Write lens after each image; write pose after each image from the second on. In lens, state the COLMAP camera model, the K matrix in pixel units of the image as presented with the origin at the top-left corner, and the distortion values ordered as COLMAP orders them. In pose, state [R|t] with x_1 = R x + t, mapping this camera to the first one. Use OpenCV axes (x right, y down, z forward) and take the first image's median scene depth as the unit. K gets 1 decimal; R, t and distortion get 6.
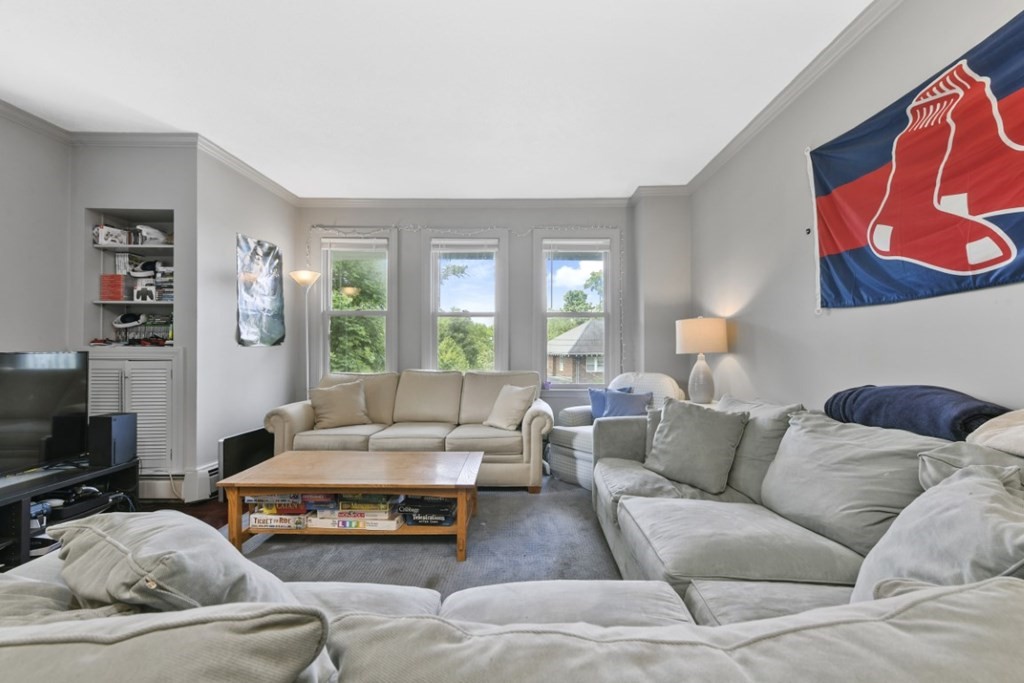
lens RADIAL K [[419.2, 0, 525.9], [0, 419.2, 343.7], [0, 0, 1]] dist [0.002158, 0.000800]
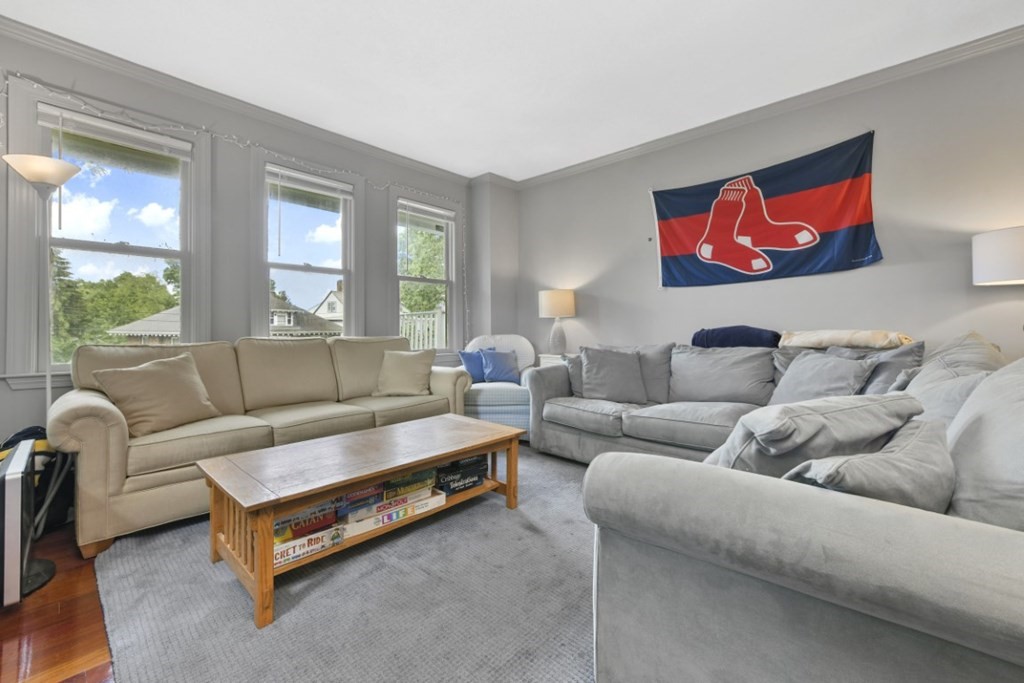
lens RADIAL K [[419.2, 0, 532.7], [0, 419.2, 317.9], [0, 0, 1]] dist [0.002158, 0.000800]
pose [[0.657014, 0.013479, 0.753758, -0.632779], [-0.004118, 0.999889, -0.014291, 0.046599], [-0.753867, 0.006286, 0.656997, 0.202619]]
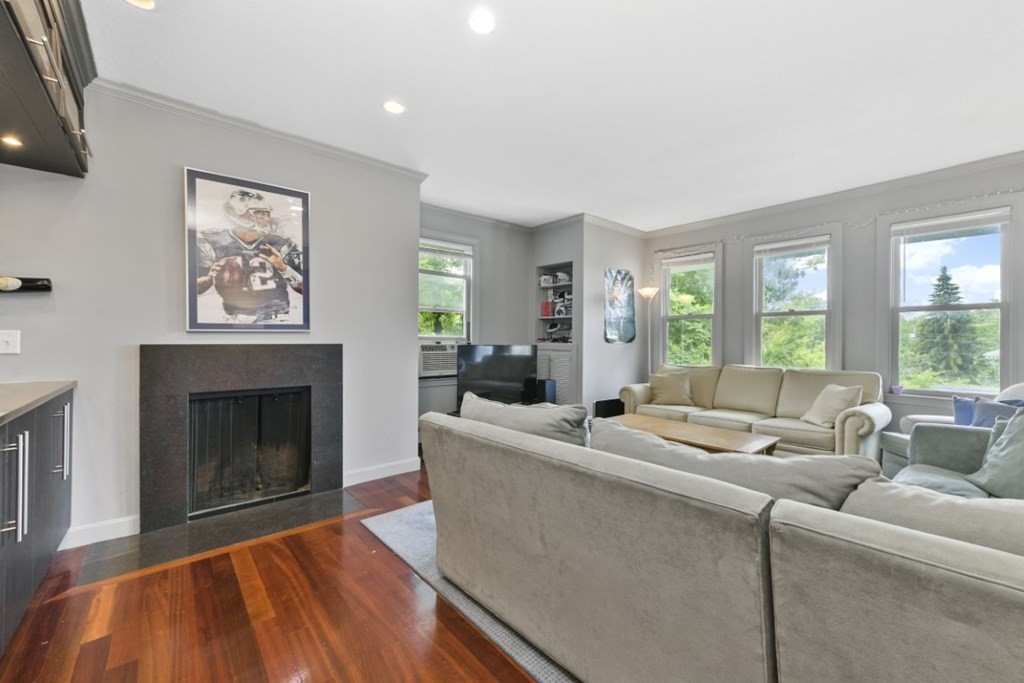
lens RADIAL K [[419.2, 0, 511.3], [0, 419.2, 341.0], [0, 0, 1]] dist [0.002158, 0.000800]
pose [[0.655306, 0.003424, -0.755356, 0.249832], [-0.003525, 0.999993, 0.001475, -0.002125], [0.755355, 0.001696, 0.655313, -0.263446]]
